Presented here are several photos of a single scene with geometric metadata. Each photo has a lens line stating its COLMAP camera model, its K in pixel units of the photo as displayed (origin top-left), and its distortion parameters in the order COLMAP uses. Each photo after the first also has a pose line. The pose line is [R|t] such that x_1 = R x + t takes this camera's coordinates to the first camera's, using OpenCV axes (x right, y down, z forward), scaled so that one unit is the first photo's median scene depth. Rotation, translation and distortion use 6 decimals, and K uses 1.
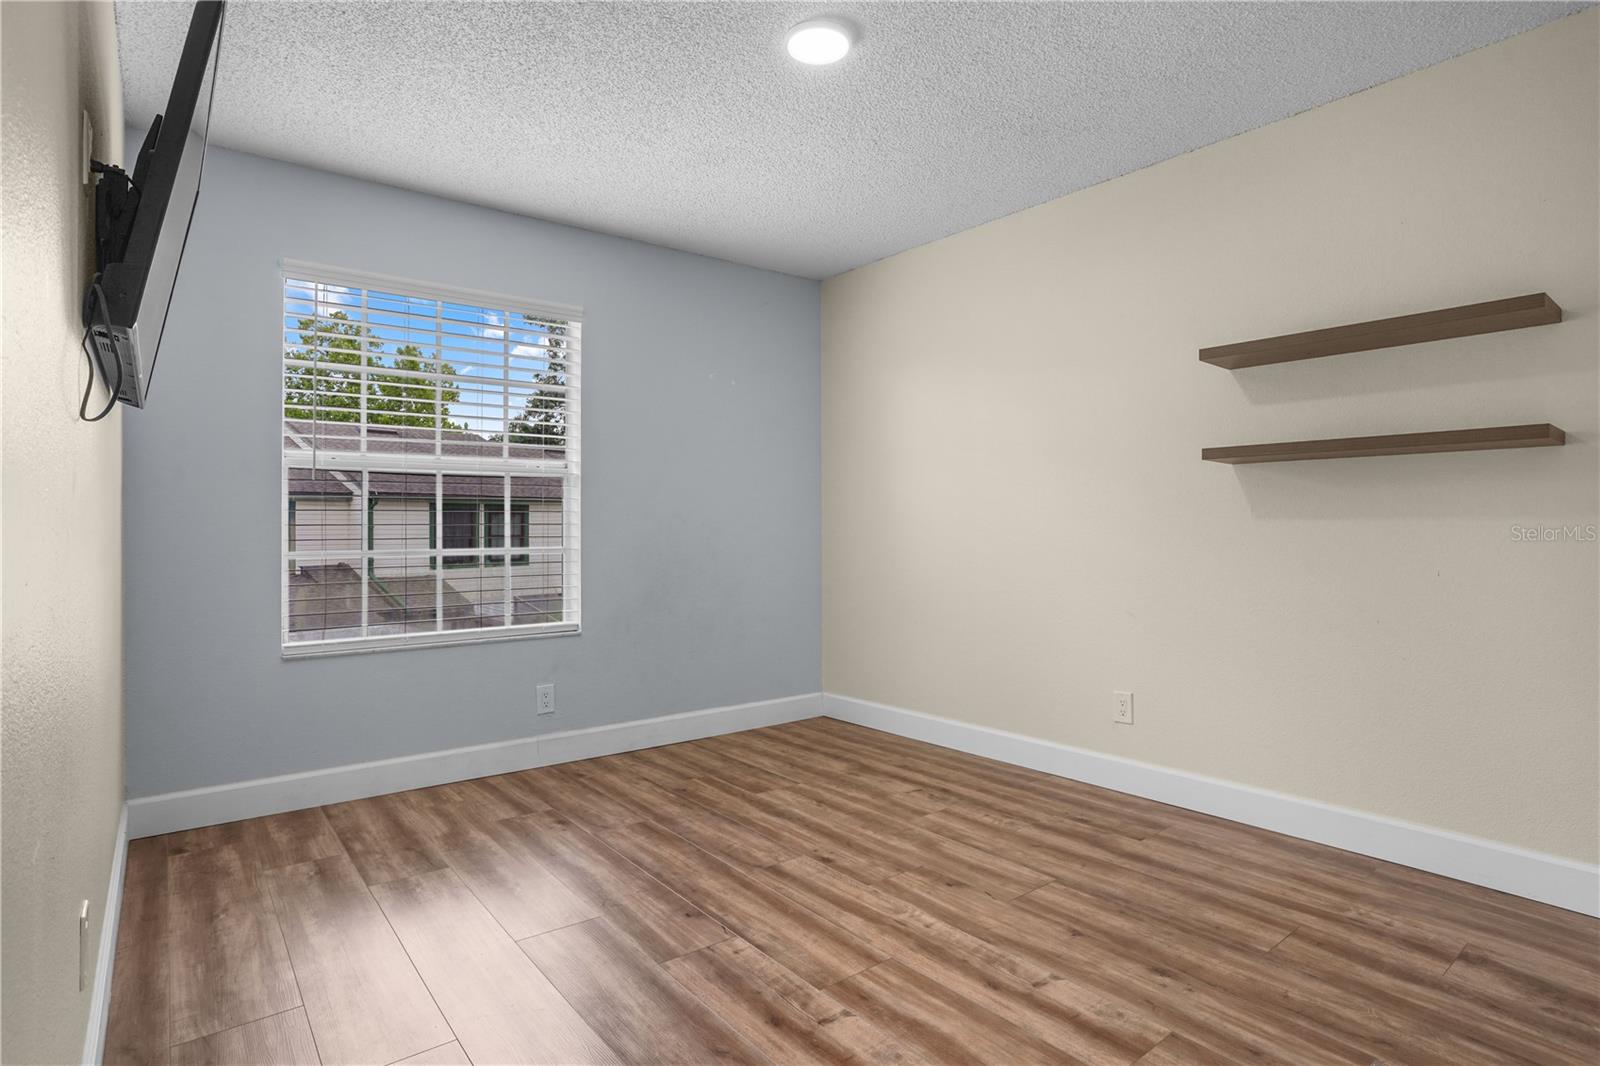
lens RADIAL K [[836.5, 0, 802.8], [0, 836.5, 538.0], [0, 0, 1]] dist [-0.002936, -0.000488]
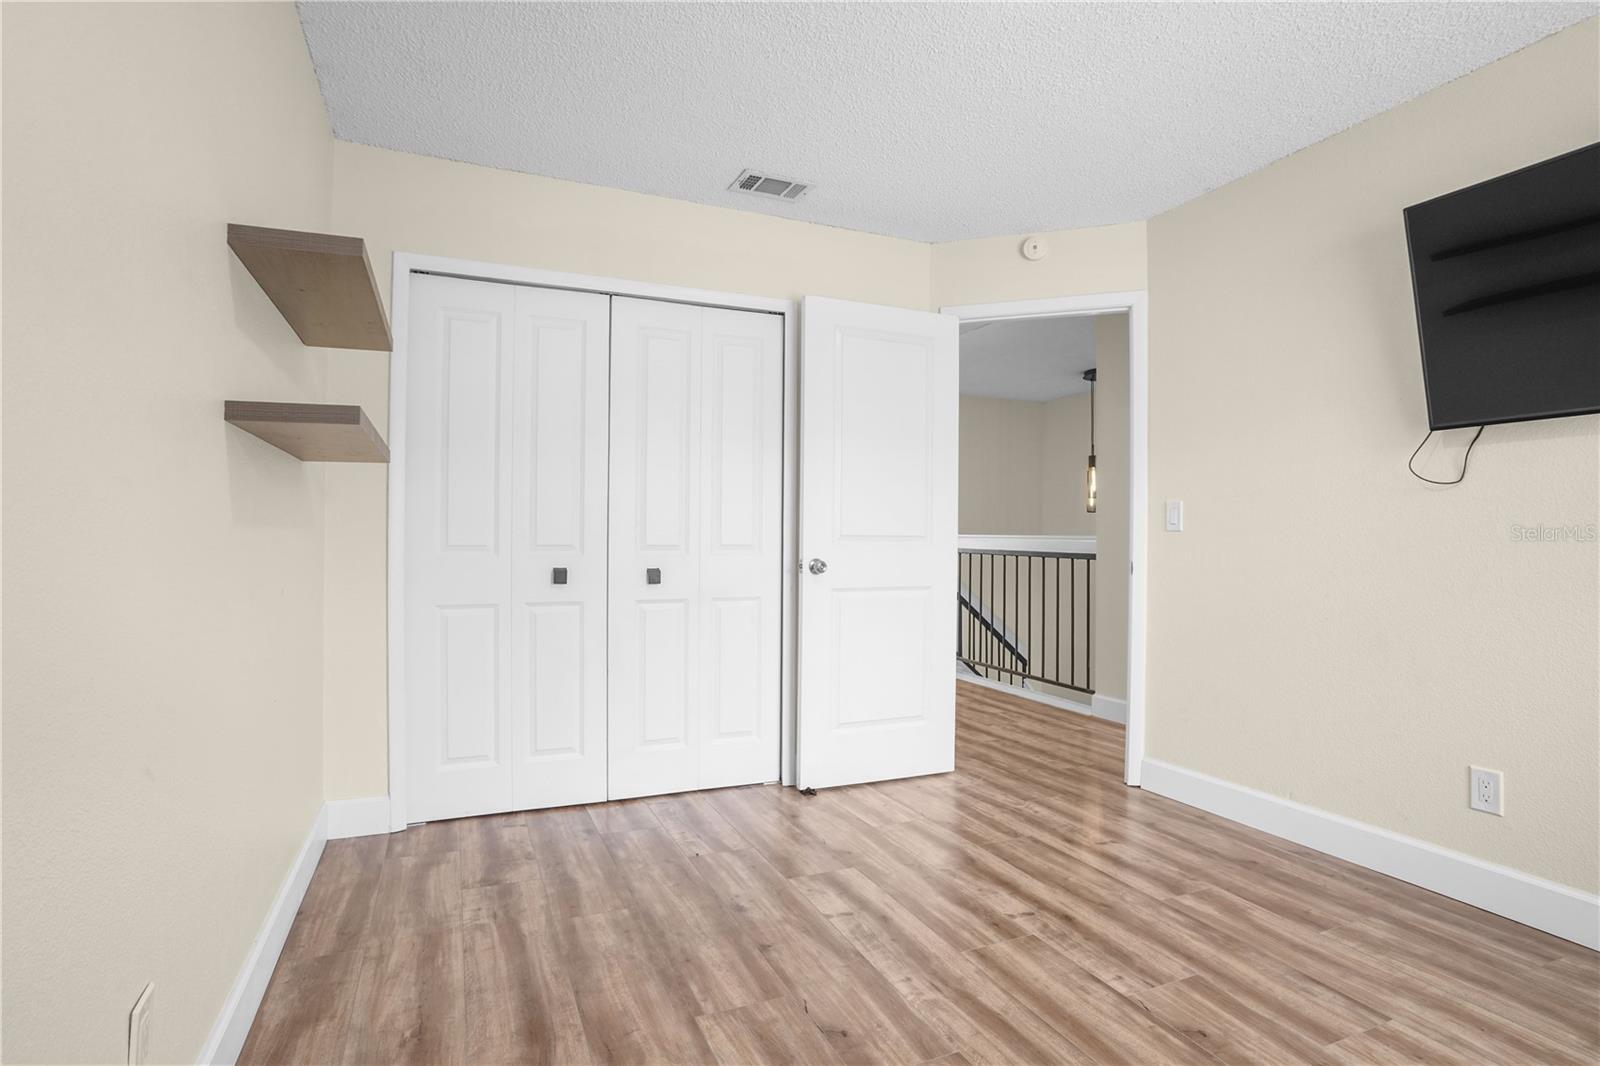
lens RADIAL K [[836.5, 0, 802.8], [0, 836.5, 538.0], [0, 0, 1]] dist [-0.002936, -0.000488]
pose [[-0.966573, -0.007188, 0.256292, 0.031070], [-0.005563, 0.999960, 0.007067, -0.022328], [-0.256332, 0.005405, -0.966574, 1.944963]]
